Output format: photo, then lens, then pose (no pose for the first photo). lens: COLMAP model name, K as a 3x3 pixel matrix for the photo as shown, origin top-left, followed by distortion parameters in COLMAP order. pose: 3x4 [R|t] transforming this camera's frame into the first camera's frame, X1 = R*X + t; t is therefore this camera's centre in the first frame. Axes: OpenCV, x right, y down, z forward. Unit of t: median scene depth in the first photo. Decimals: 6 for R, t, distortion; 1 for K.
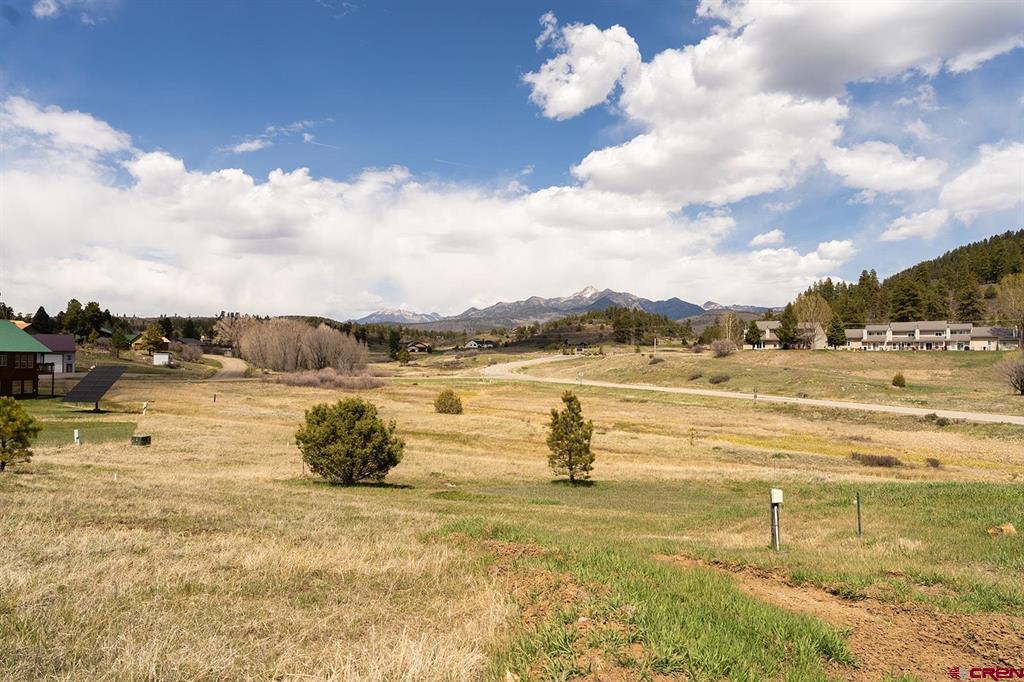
lens RADIAL K [[692.5, 0, 515.3], [0, 692.5, 327.2], [0, 0, 1]] dist [0.005098, -0.017399]
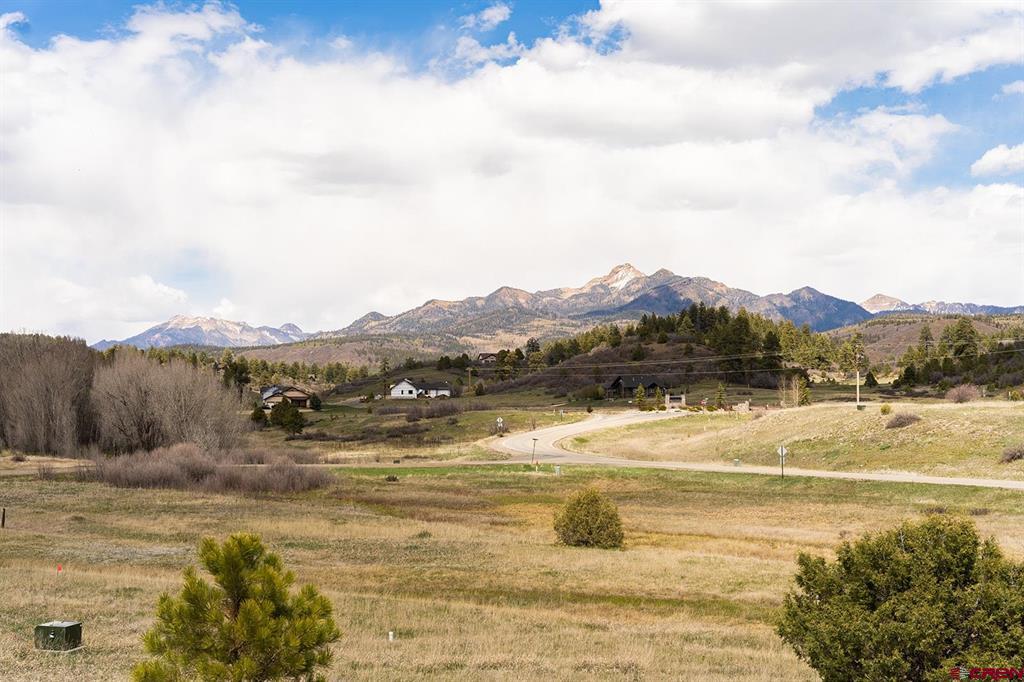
lens RADIAL K [[1474.1, 0, 507.9], [0, 1474.1, 333.8], [0, 0, 1]] dist [0.006870, 0.000000]
pose [[0.999126, -0.009200, 0.040769, -0.088984], [0.009753, 0.999863, -0.013384, 0.002444], [-0.040641, 0.013770, 0.999079, 0.047566]]
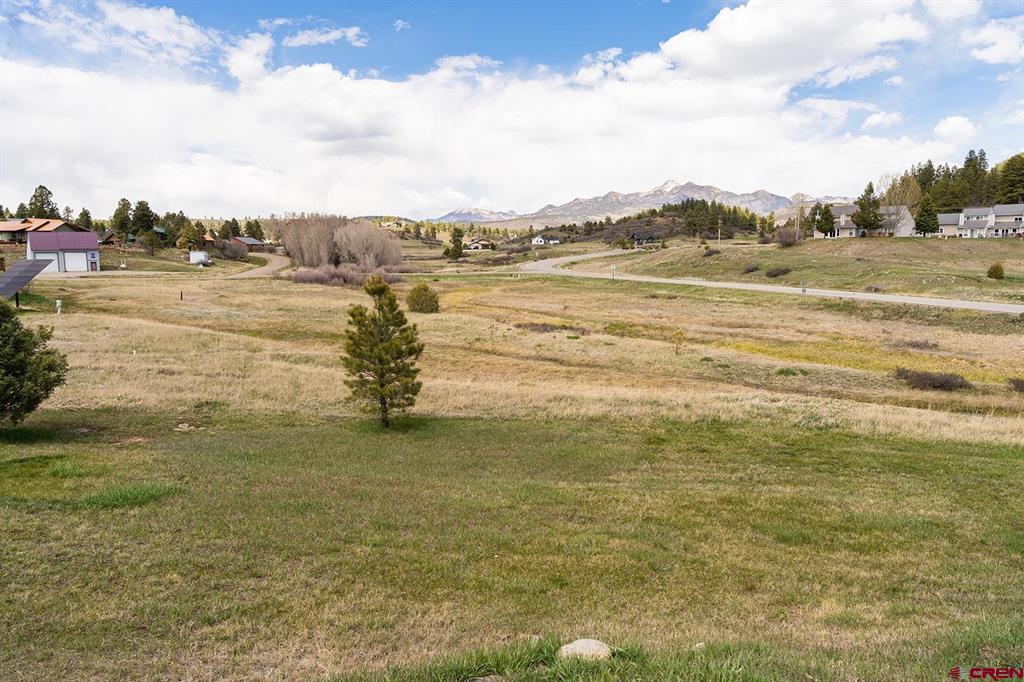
lens RADIAL K [[692.5, 0, 524.2], [0, 692.5, 312.0], [0, 0, 1]] dist [0.005098, -0.017399]
pose [[0.994247, -0.001805, -0.107099, 0.057796], [0.015074, 0.992266, 0.123215, 0.010574], [0.106049, -0.124121, 0.986584, 0.084659]]
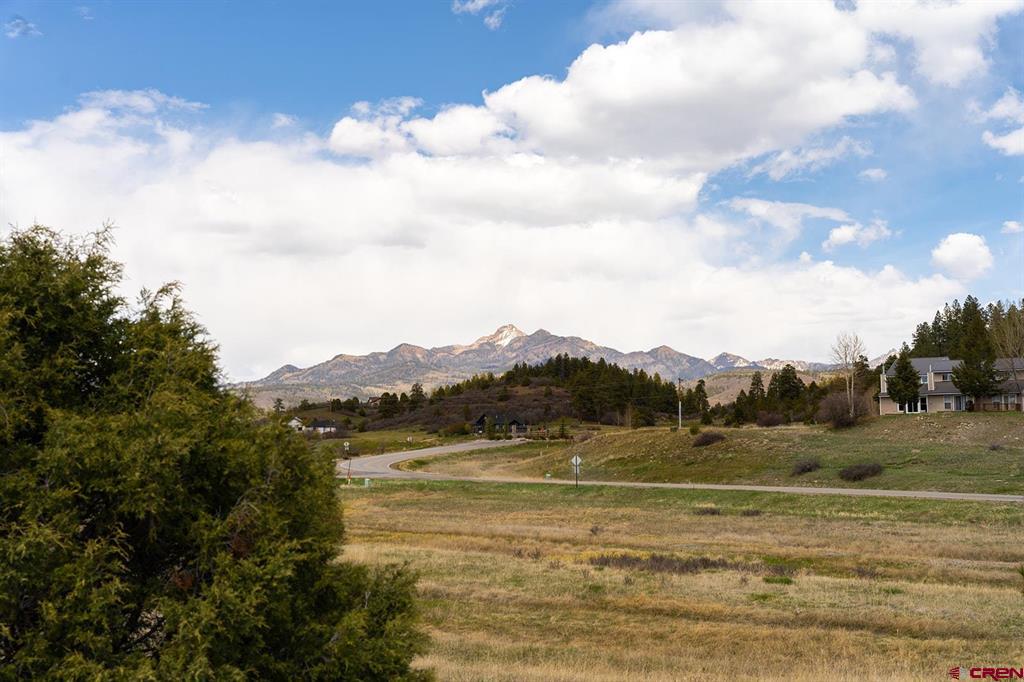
lens RADIAL K [[1263.9, 0, 529.3], [0, 1263.9, 360.8], [0, 0, 1]] dist [0.022549, 0.000000]
pose [[0.991554, 0.000644, 0.129693, -0.031633], [0.003926, 0.999380, -0.034978, 0.023692], [-0.129635, 0.035192, 0.990937, 0.141602]]
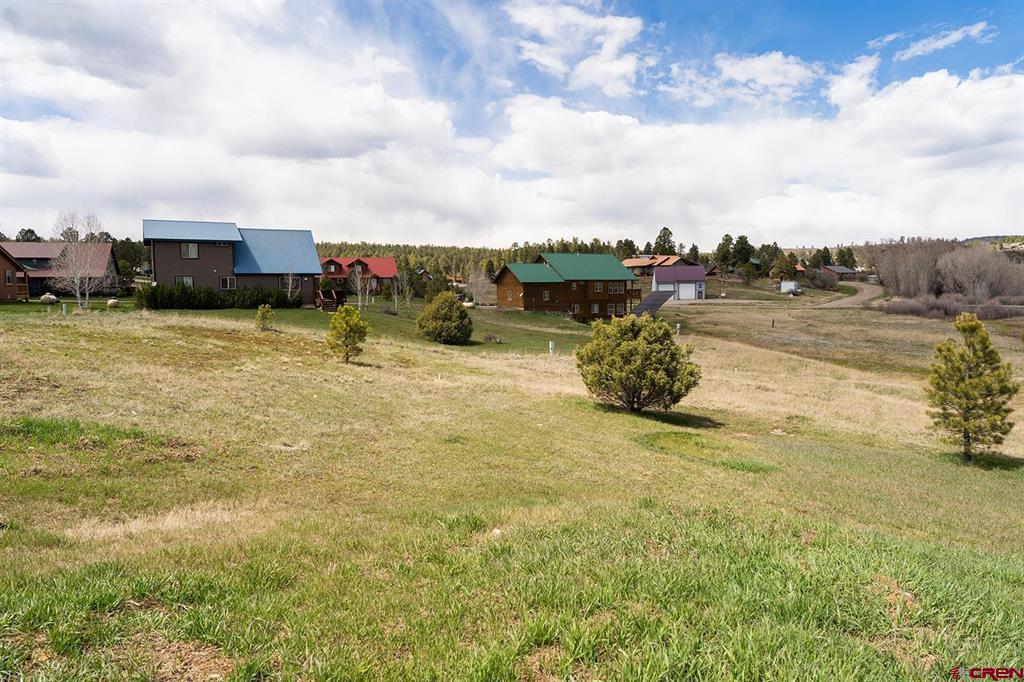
lens RADIAL K [[692.5, 0, 511.3], [0, 692.5, 348.4], [0, 0, 1]] dist [0.005098, -0.017399]
pose [[0.602558, 0.056706, -0.796058, 0.068428], [0.047991, 0.993093, 0.107067, 0.008164], [0.796631, -0.102718, 0.595674, 0.063693]]
